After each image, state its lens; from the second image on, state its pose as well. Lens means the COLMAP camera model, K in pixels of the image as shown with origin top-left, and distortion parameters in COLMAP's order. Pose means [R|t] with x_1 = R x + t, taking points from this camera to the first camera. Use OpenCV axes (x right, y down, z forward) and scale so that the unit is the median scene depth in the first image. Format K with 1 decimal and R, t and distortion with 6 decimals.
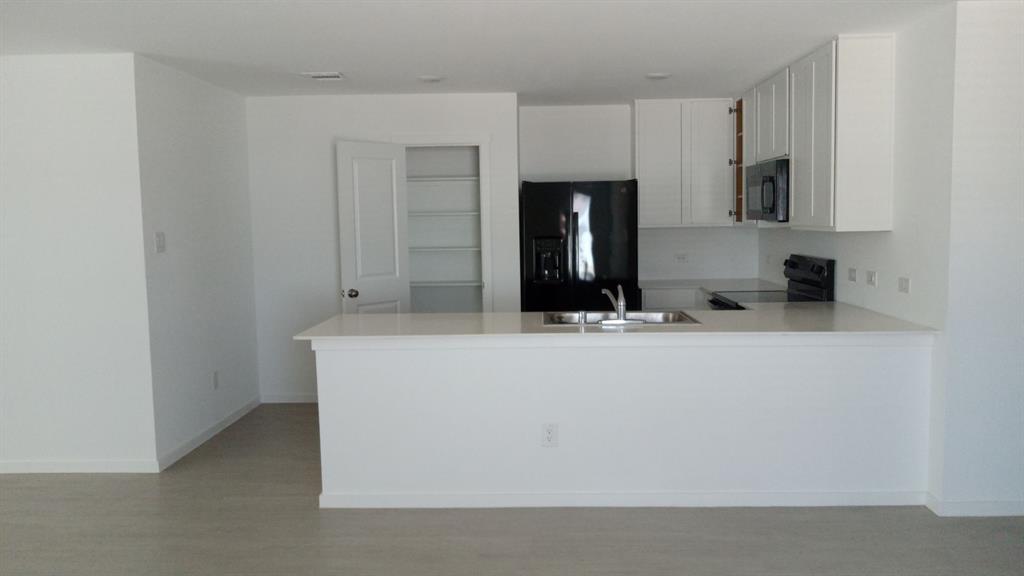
lens RADIAL K [[798.5, 0, 513.3], [0, 798.5, 285.6], [0, 0, 1]] dist [0.006484, 0.009677]
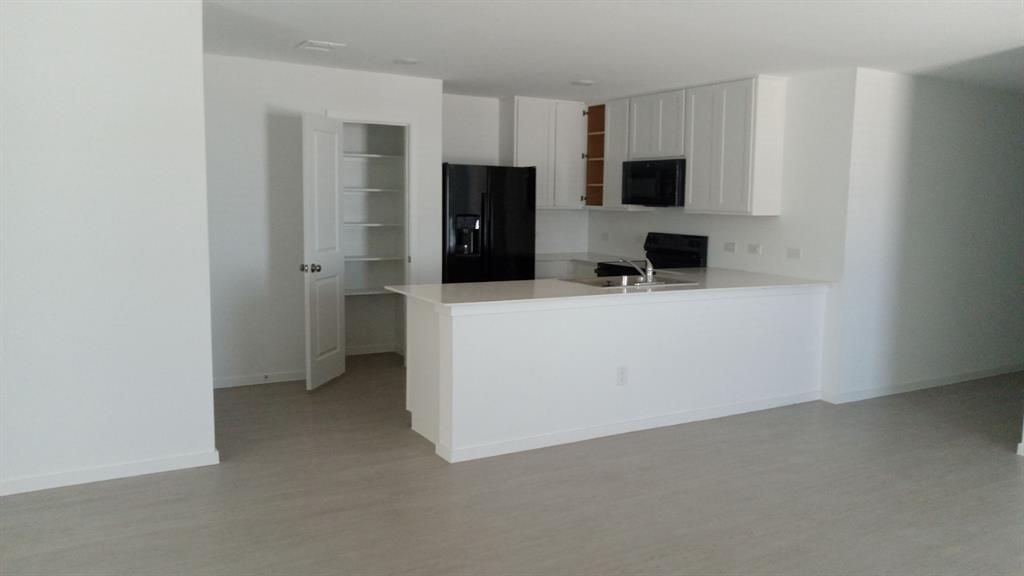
lens RADIAL K [[798.5, 0, 520.5], [0, 798.5, 286.9], [0, 0, 1]] dist [0.006484, 0.009677]
pose [[0.838985, -0.028945, 0.543384, -0.522150], [0.014800, 0.999429, 0.030387, 0.006639], [-0.543953, -0.017452, 0.838934, 0.035125]]
